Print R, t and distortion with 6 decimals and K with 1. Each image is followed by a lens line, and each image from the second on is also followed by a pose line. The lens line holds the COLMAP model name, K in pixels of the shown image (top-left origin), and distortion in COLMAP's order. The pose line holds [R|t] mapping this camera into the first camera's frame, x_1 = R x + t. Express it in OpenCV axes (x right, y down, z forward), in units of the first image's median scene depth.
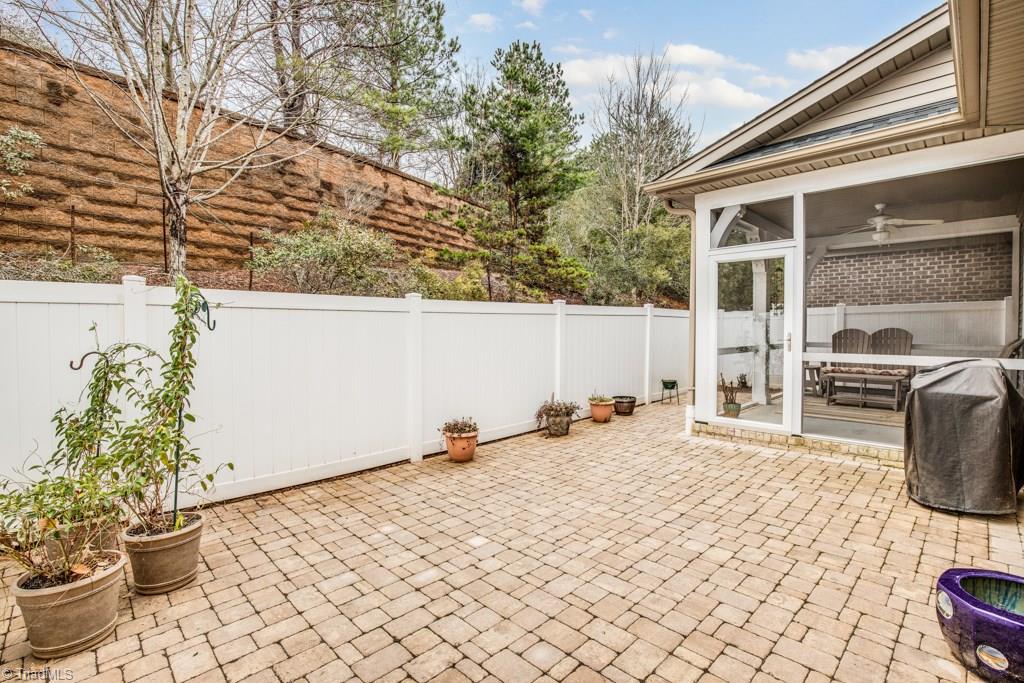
lens RADIAL K [[468.6, 0, 525.4], [0, 468.6, 336.7], [0, 0, 1]] dist [-0.032946, 0.005971]
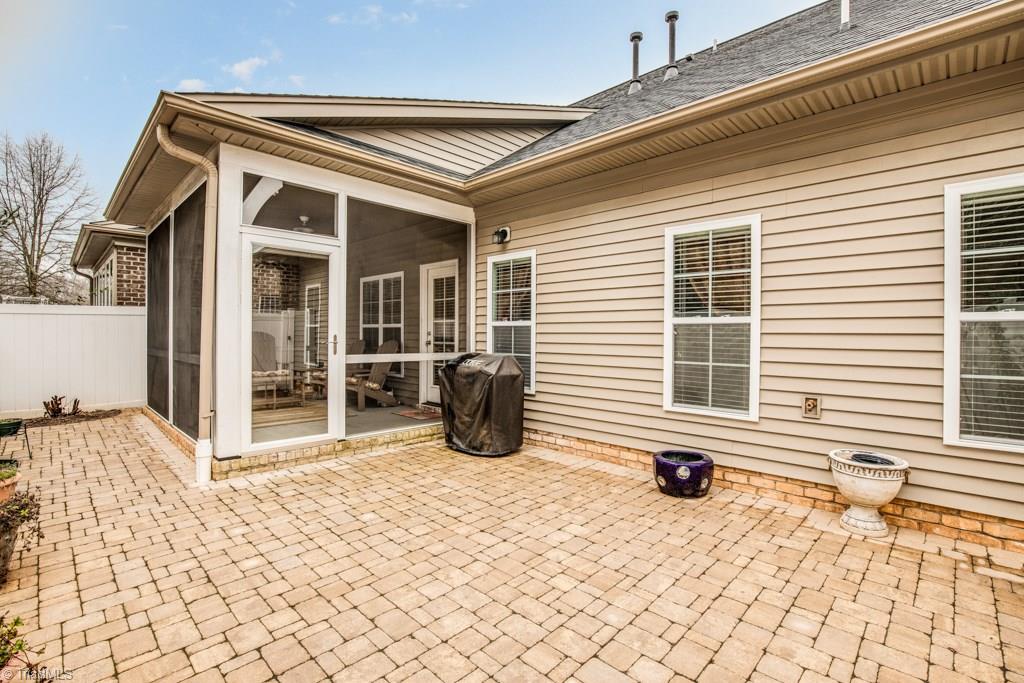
lens RADIAL K [[468.6, 0, 512.7], [0, 468.6, 336.8], [0, 0, 1]] dist [-0.032946, 0.005971]
pose [[-0.006531, 0.000577, 0.999979, -0.393403], [0.010121, 0.999949, -0.000511, -0.000912], [-0.999927, 0.010118, -0.006537, 0.634890]]
